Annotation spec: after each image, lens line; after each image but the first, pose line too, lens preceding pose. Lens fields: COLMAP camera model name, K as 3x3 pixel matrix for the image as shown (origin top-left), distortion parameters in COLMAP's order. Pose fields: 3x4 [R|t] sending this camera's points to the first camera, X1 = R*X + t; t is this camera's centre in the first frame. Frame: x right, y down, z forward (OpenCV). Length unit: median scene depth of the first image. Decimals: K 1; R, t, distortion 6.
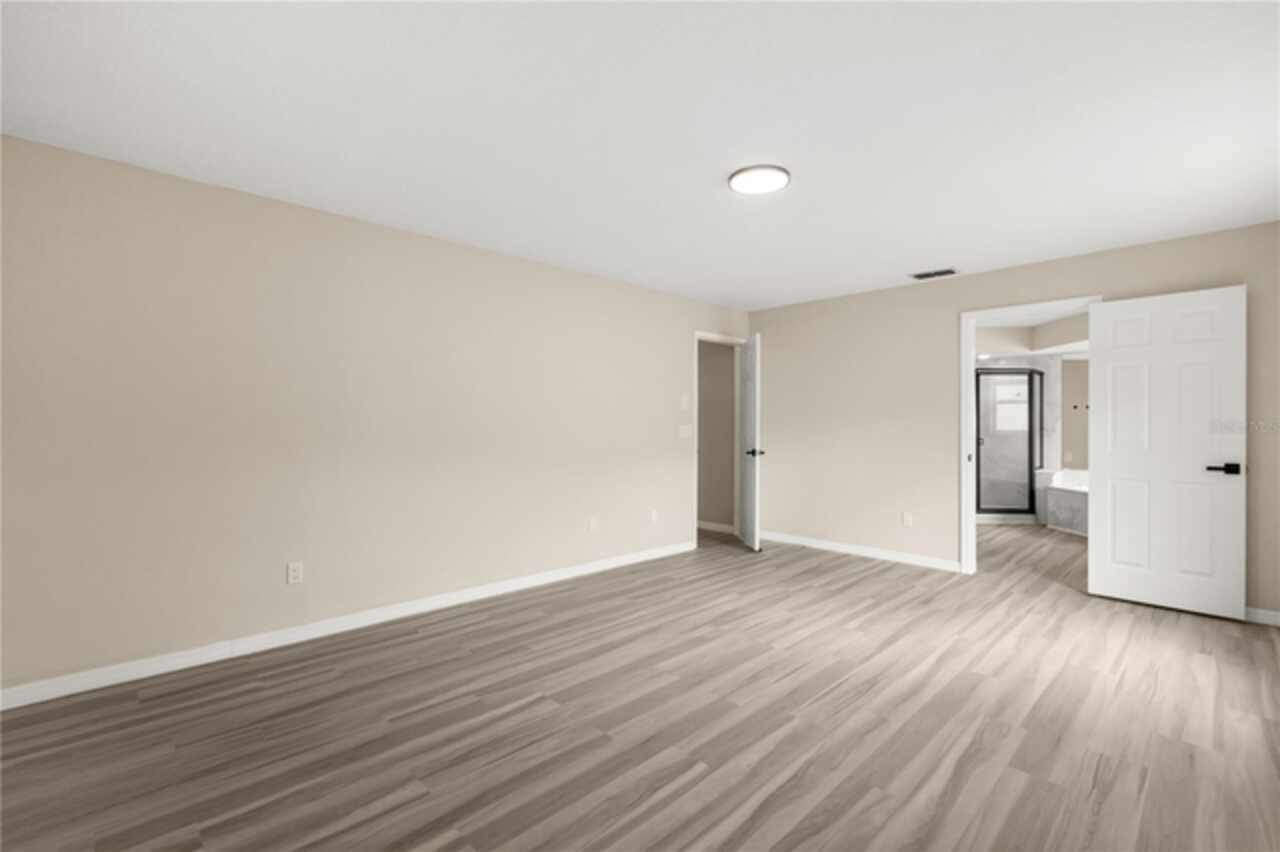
lens RADIAL K [[566.4, 0, 641.0], [0, 566.4, 434.0], [0, 0, 1]] dist [0.002095, 0.000610]
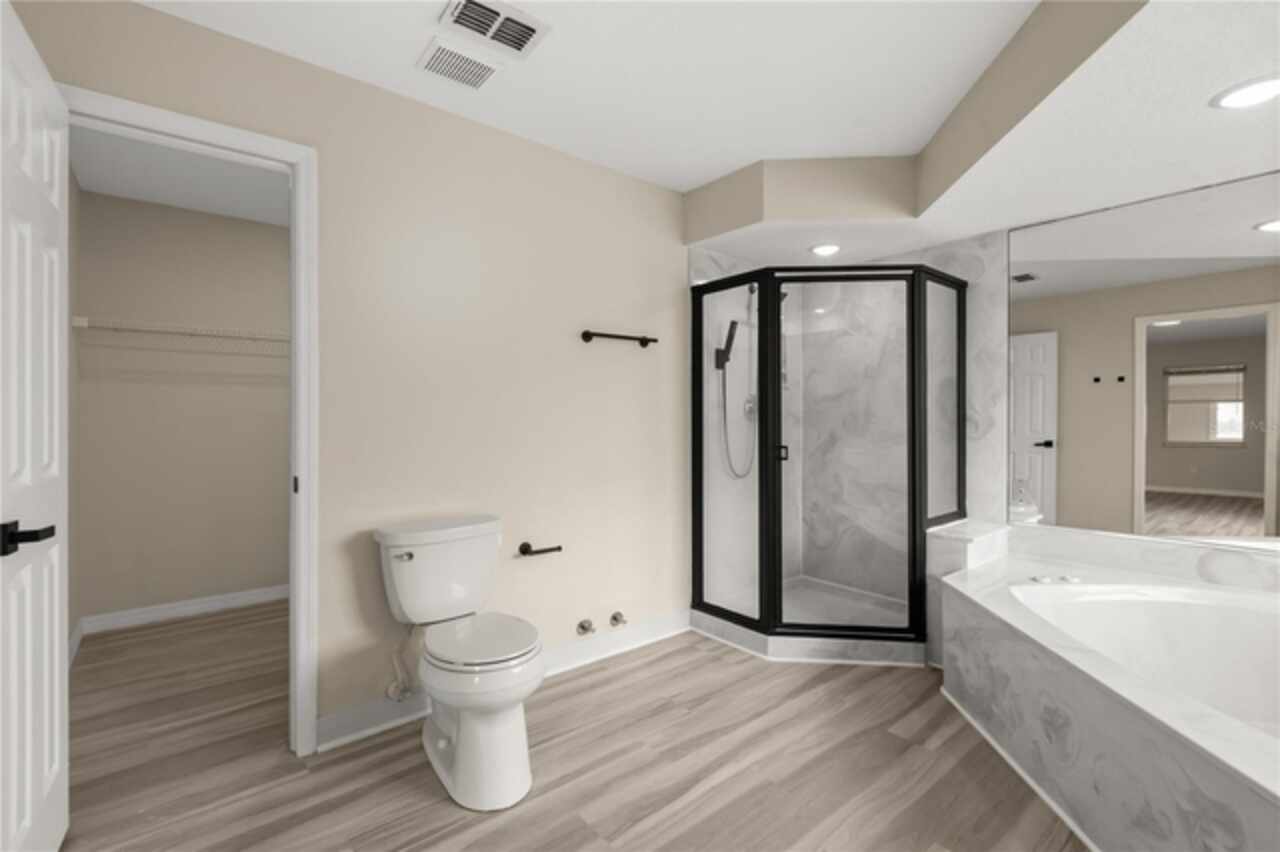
lens RADIAL K [[566.4, 0, 638.7], [0, 566.4, 414.0], [0, 0, 1]] dist [0.002095, 0.000610]
pose [[0.997512, 0.001169, -0.070490, 0.076924], [-0.001962, 0.999935, -0.011191, -0.001125], [0.070472, 0.011301, 0.997450, 0.087881]]
